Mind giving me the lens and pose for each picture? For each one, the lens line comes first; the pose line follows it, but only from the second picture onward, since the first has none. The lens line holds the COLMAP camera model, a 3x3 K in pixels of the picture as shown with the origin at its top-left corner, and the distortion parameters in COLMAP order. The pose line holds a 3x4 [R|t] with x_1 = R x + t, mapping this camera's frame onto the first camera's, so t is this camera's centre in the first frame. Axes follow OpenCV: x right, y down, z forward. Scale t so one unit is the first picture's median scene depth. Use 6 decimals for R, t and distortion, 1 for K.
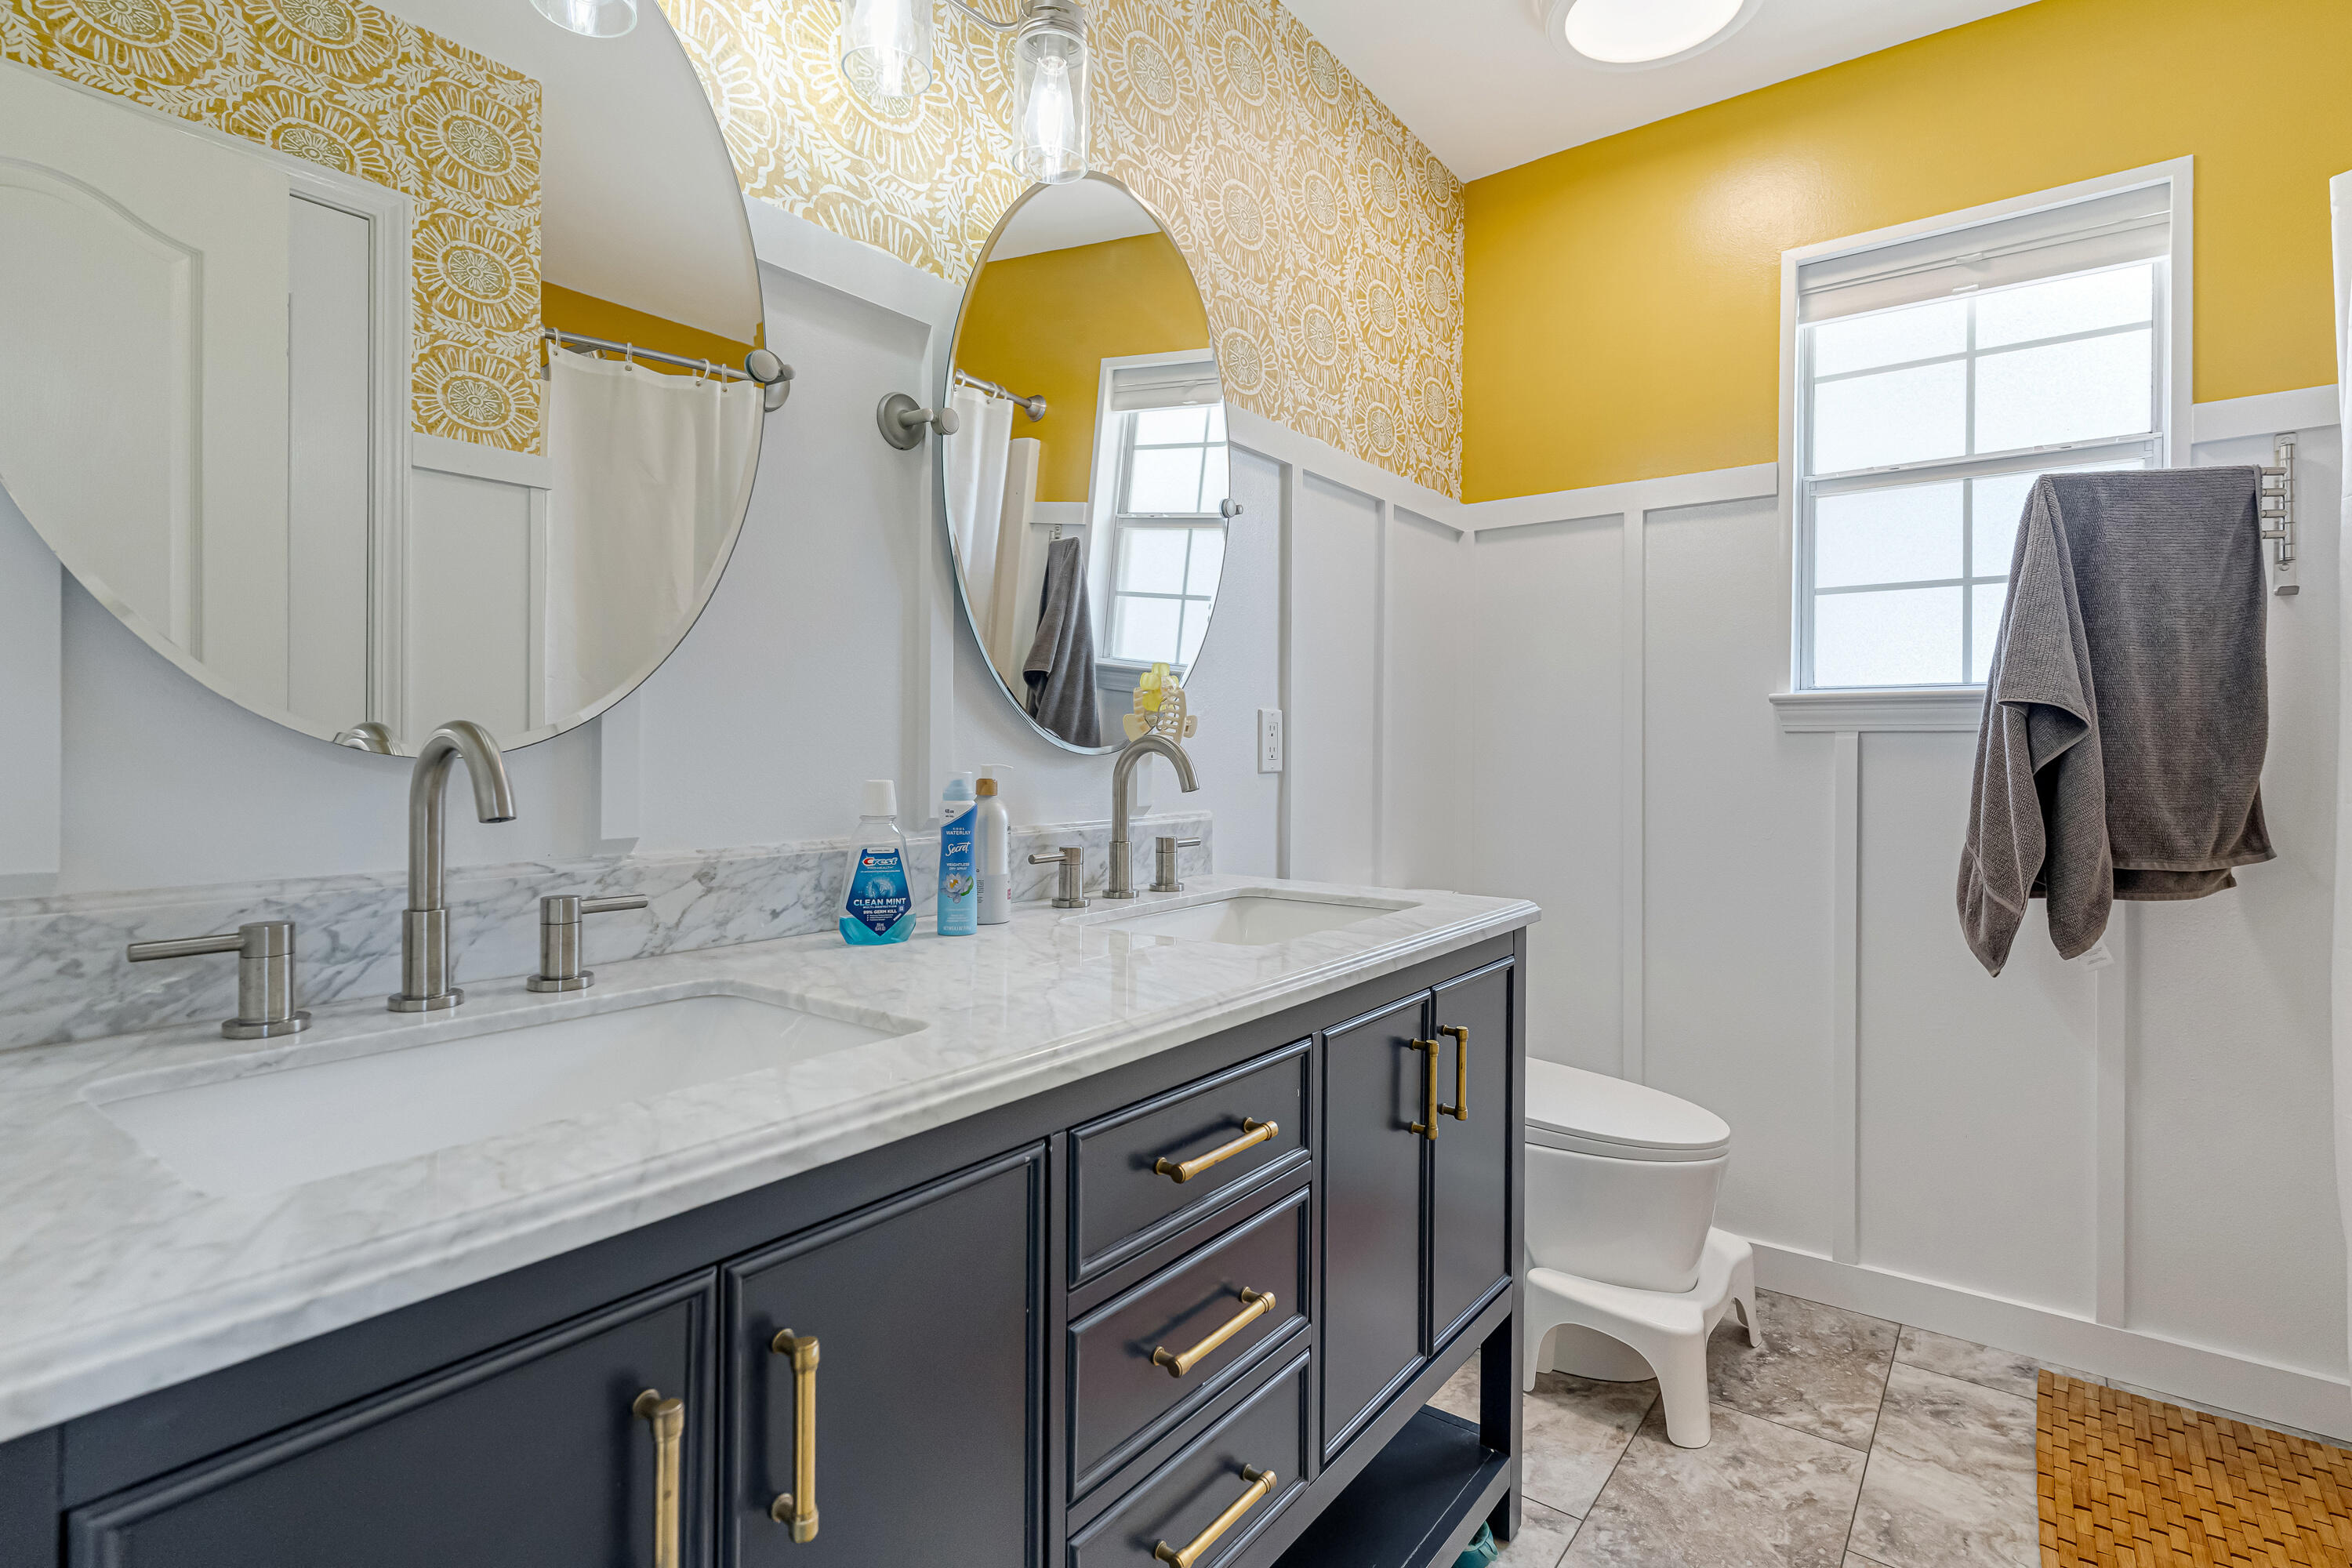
lens RADIAL K [[1133.0, 0, 1224.6], [0, 1133.0, 757.4], [0, 0, 1]] dist [0.012104, 0.001551]
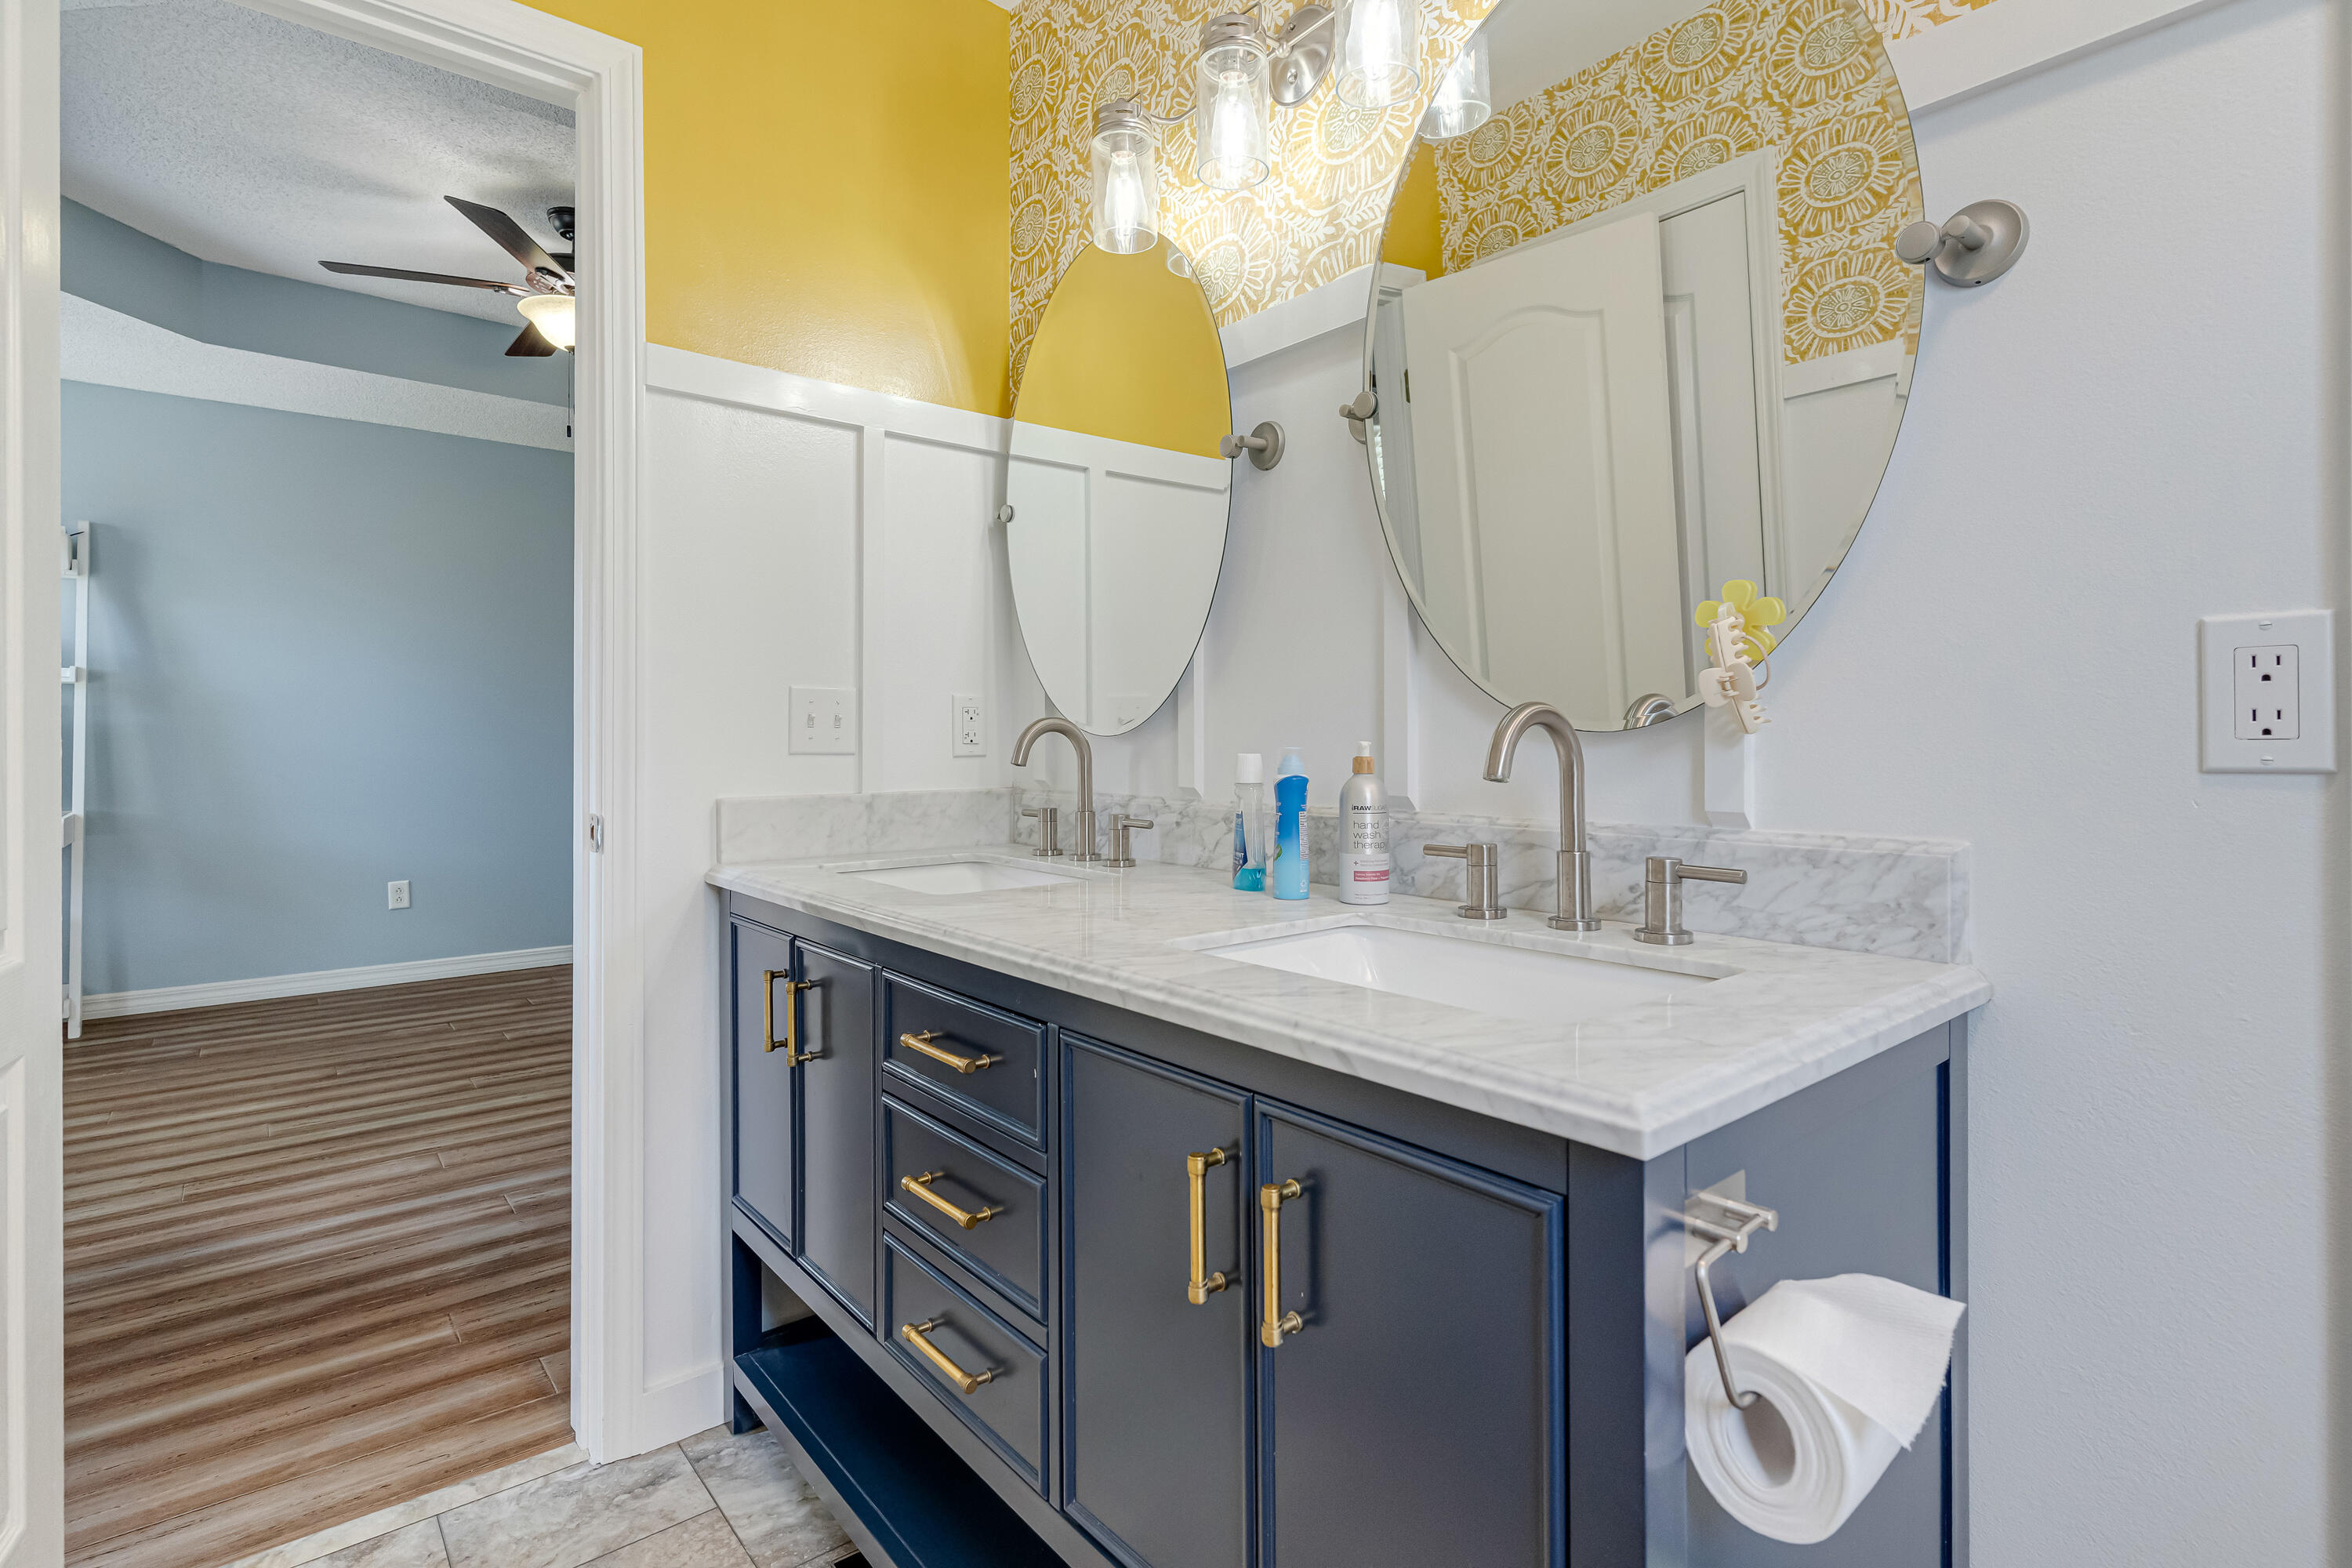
lens RADIAL K [[1133.0, 0, 1170.3], [0, 1133.0, 723.5], [0, 0, 1]] dist [0.012104, 0.001551]
pose [[-0.246602, -0.007337, -0.969089, 0.817819], [0.009986, 0.999899, -0.010112, -0.001648], [0.969065, -0.012171, -0.246504, 1.123044]]
